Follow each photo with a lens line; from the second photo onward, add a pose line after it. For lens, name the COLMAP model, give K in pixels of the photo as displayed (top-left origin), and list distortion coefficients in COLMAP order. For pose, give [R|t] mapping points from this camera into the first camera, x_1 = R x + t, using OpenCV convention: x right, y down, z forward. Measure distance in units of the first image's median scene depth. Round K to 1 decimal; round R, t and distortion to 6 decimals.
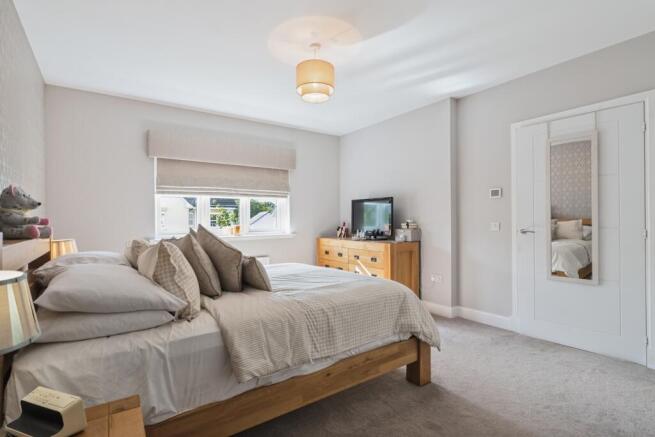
lens RADIAL K [[313.1, 0, 325.2], [0, 313.1, 217.5], [0, 0, 1]] dist [0.006215, 0.000415]
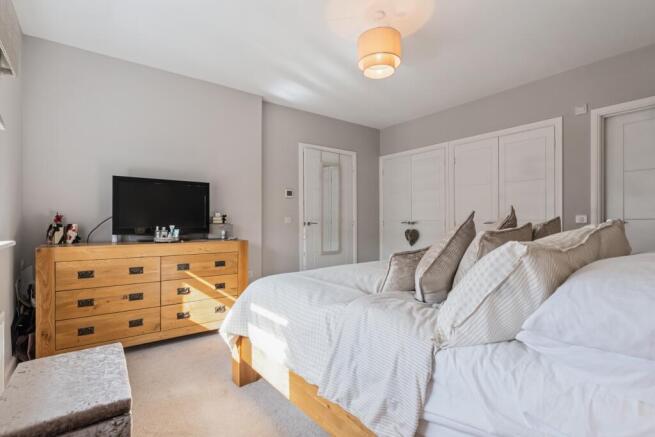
lens RADIAL K [[313.1, 0, 325.1], [0, 313.1, 222.0], [0, 0, 1]] dist [0.006215, 0.000415]
pose [[-0.023706, 0.000537, 0.999719, -0.605335], [-0.008418, 0.999964, -0.000737, 0.030928], [-0.999684, -0.008433, -0.023700, 0.763478]]
